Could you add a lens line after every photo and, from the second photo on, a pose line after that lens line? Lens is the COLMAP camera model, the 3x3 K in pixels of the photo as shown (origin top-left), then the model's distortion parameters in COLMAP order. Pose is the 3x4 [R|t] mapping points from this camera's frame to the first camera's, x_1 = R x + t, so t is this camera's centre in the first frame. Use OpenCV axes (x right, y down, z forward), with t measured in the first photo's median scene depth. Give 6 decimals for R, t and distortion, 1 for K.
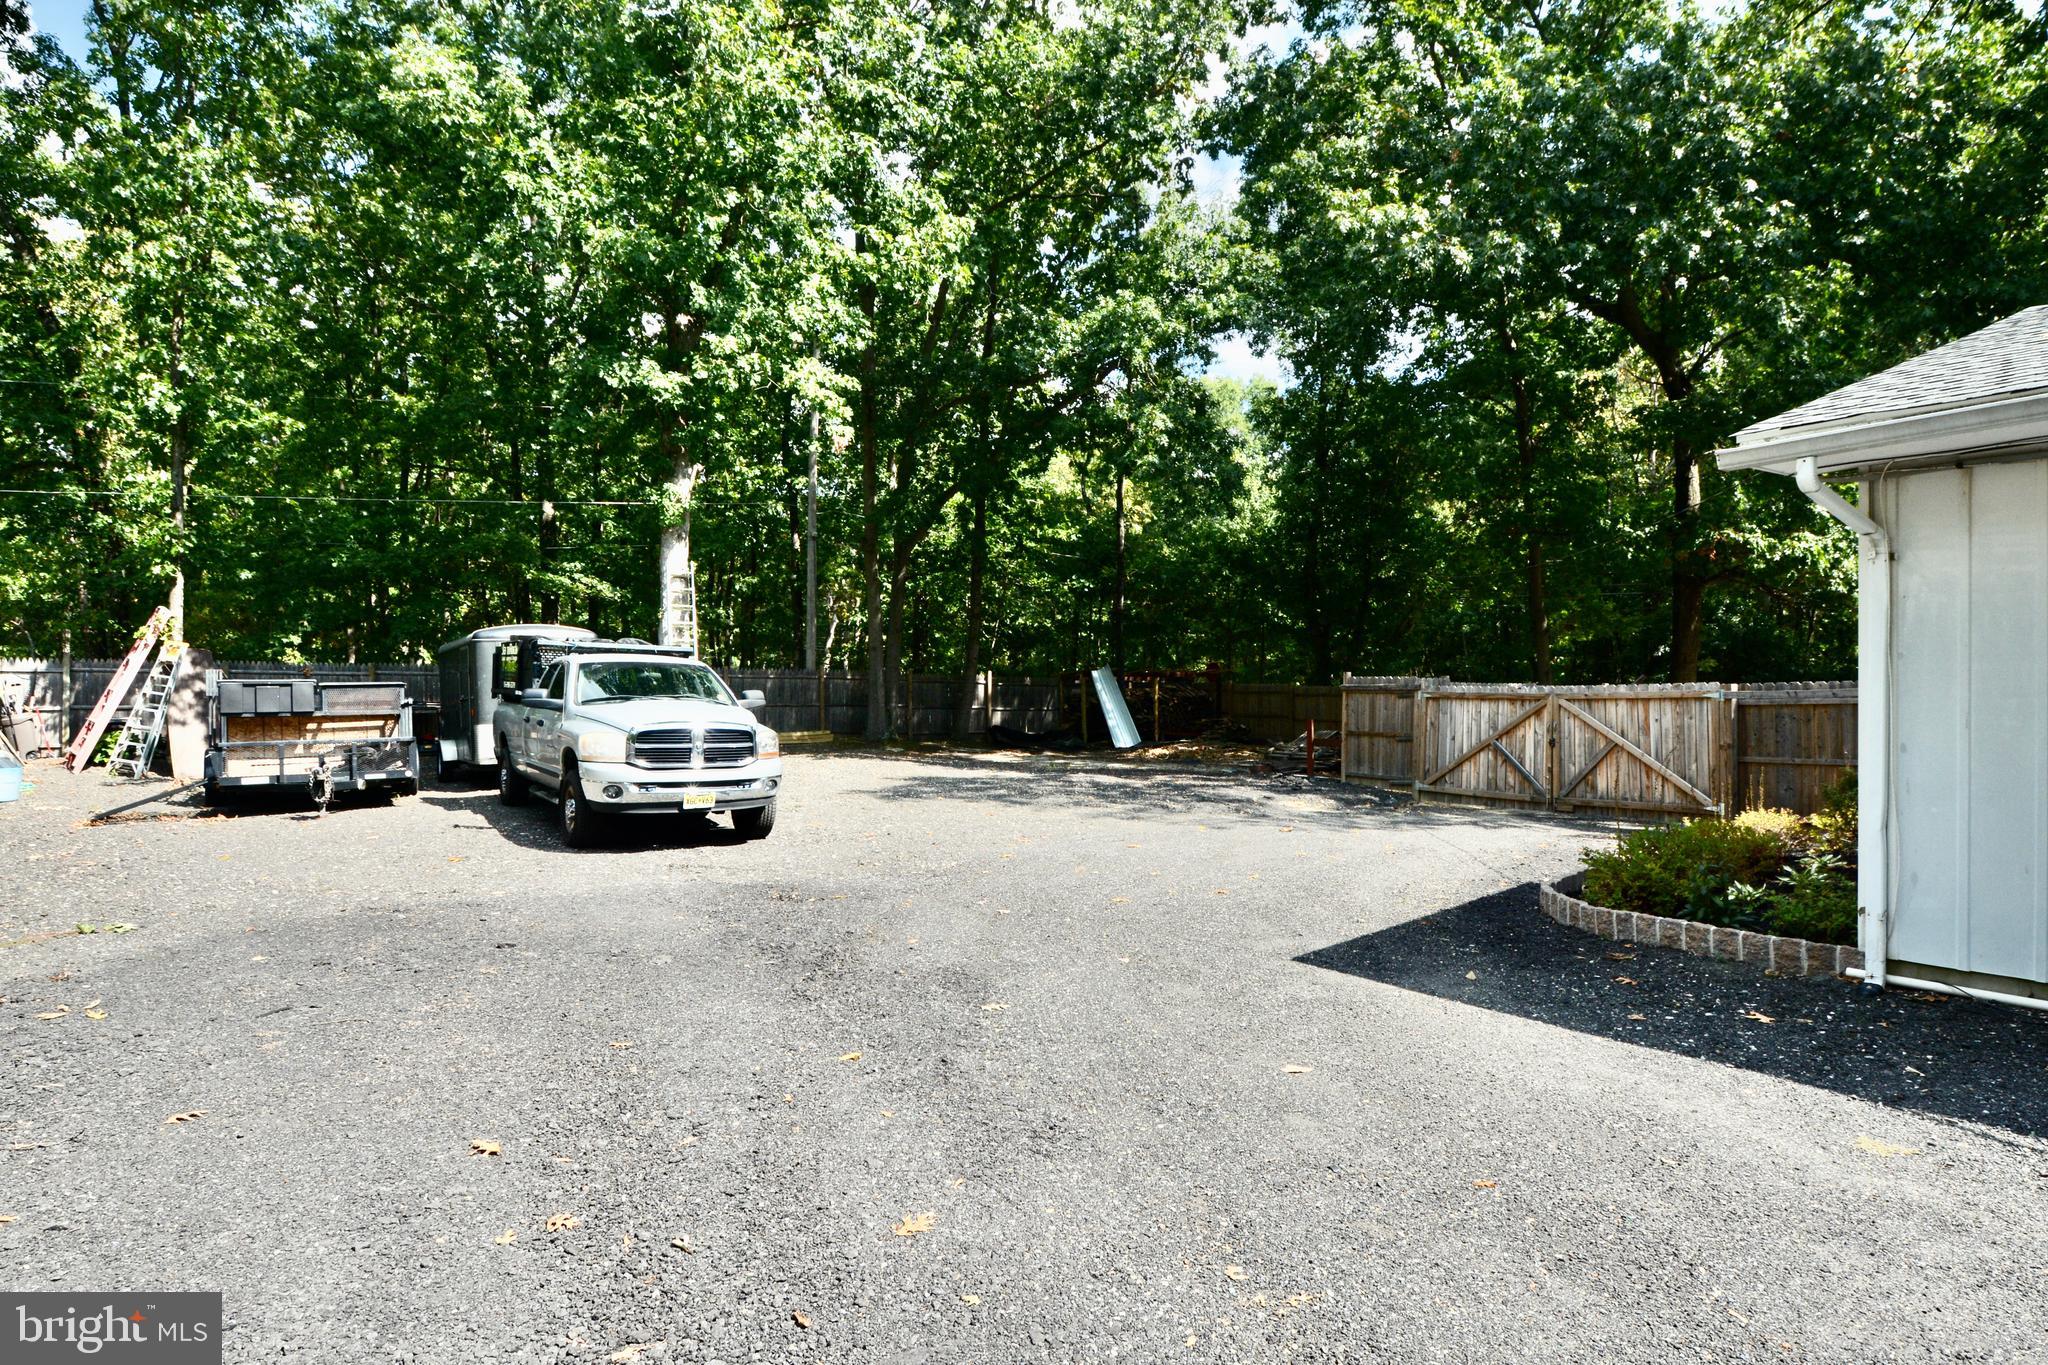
lens RADIAL K [[1108.3, 0, 1026.5], [0, 1108.3, 701.5], [0, 0, 1]] dist [0.023357, -0.031755]
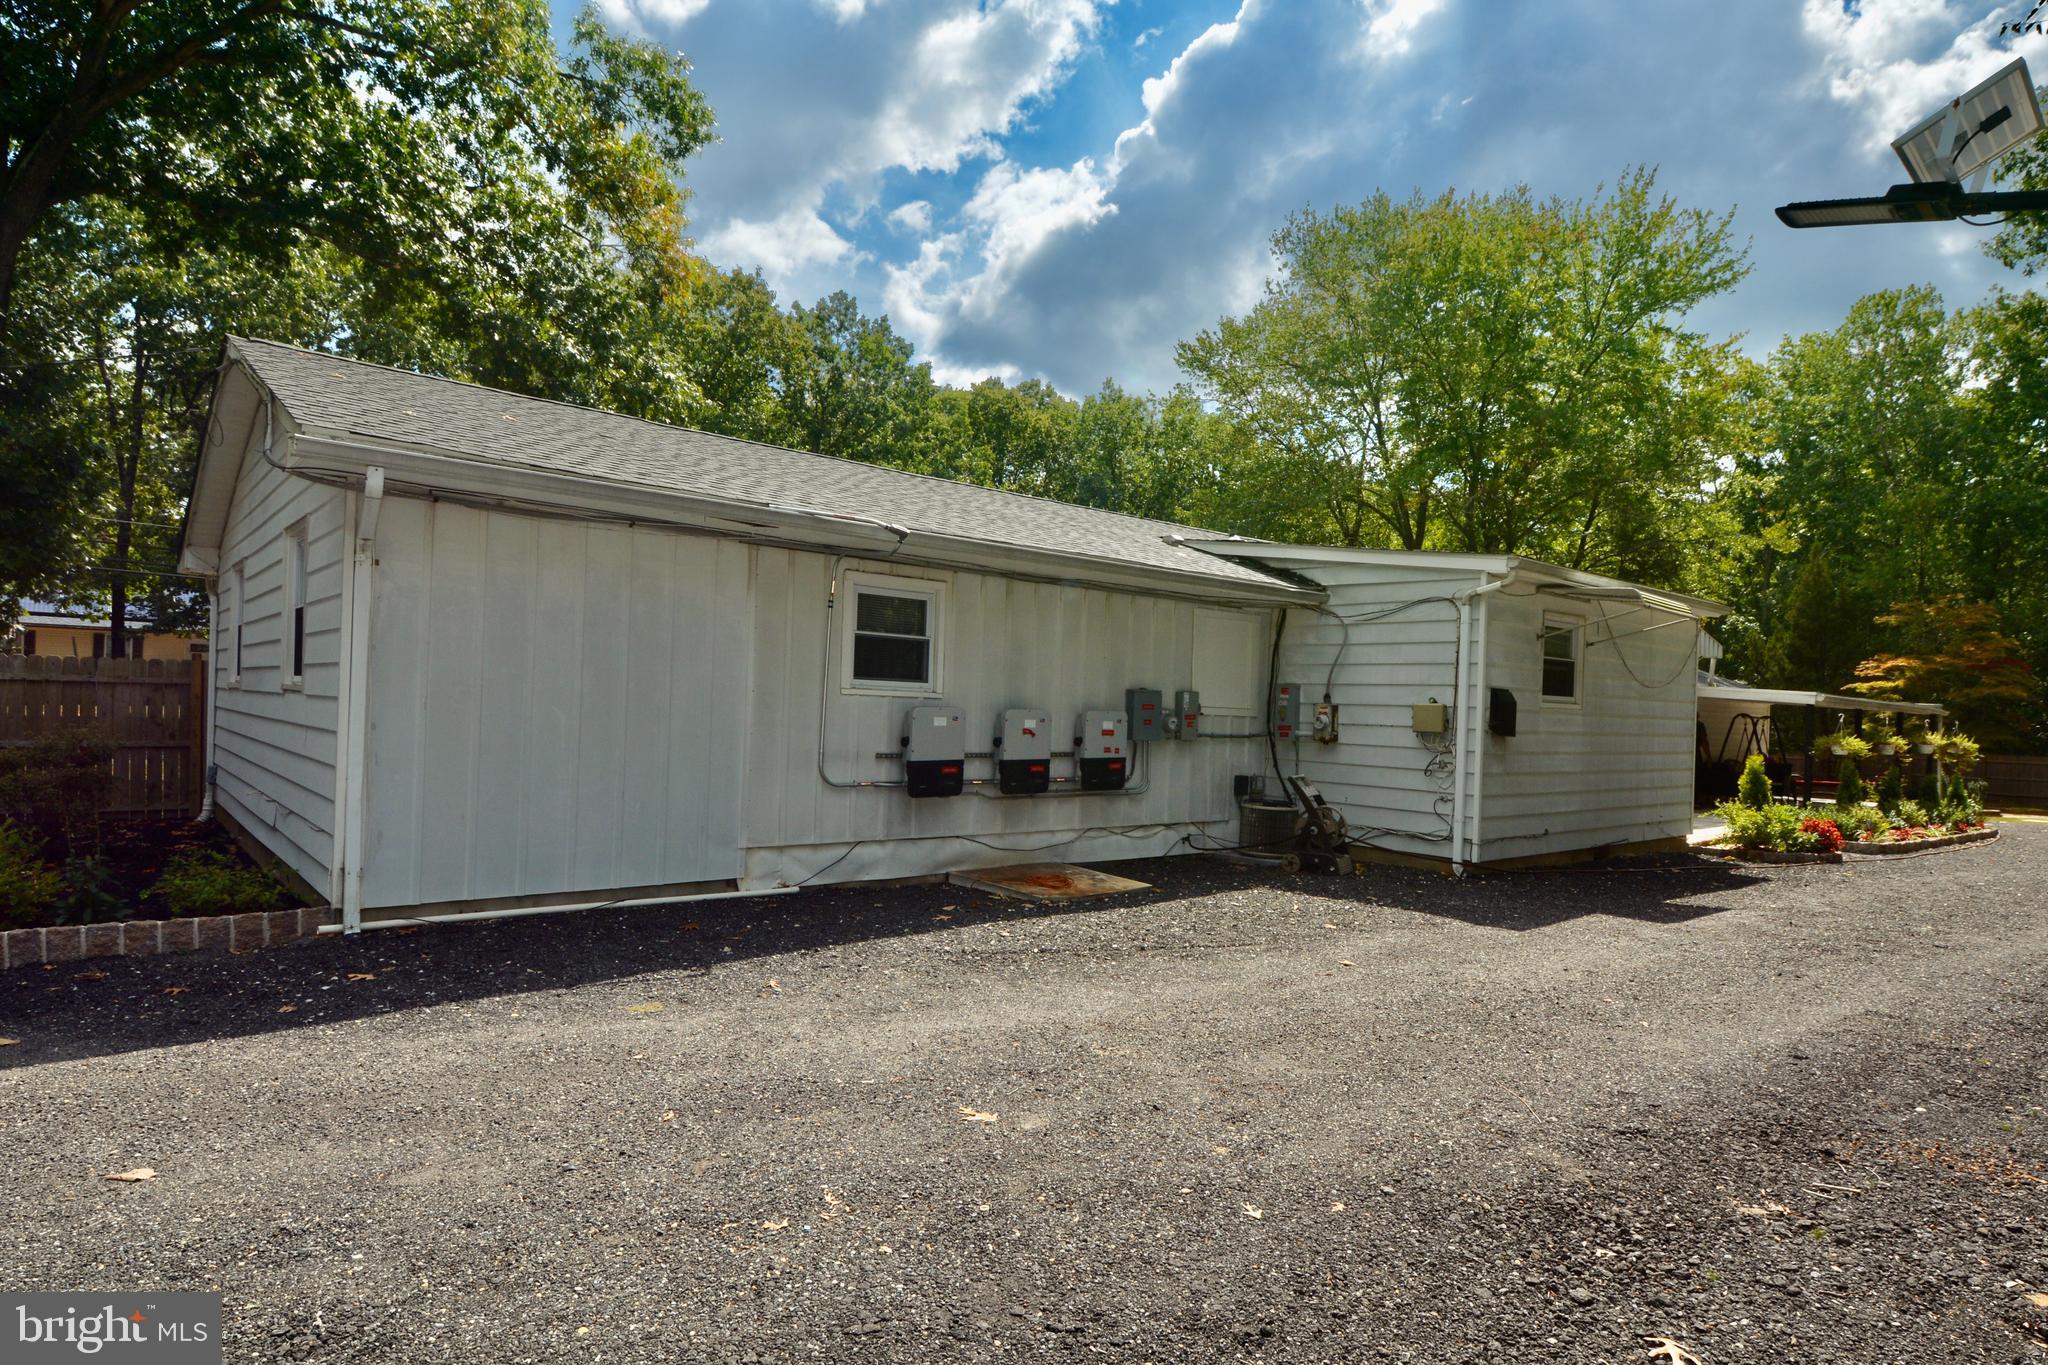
lens RADIAL K [[1108.3, 0, 1026.5], [0, 1108.3, 701.5], [0, 0, 1]] dist [0.023357, -0.031755]
pose [[-0.119293, 0.004574, 0.992849, -0.476338], [-0.027967, 0.999577, -0.007965, 0.006065], [-0.992465, -0.028718, -0.119115, 0.474049]]
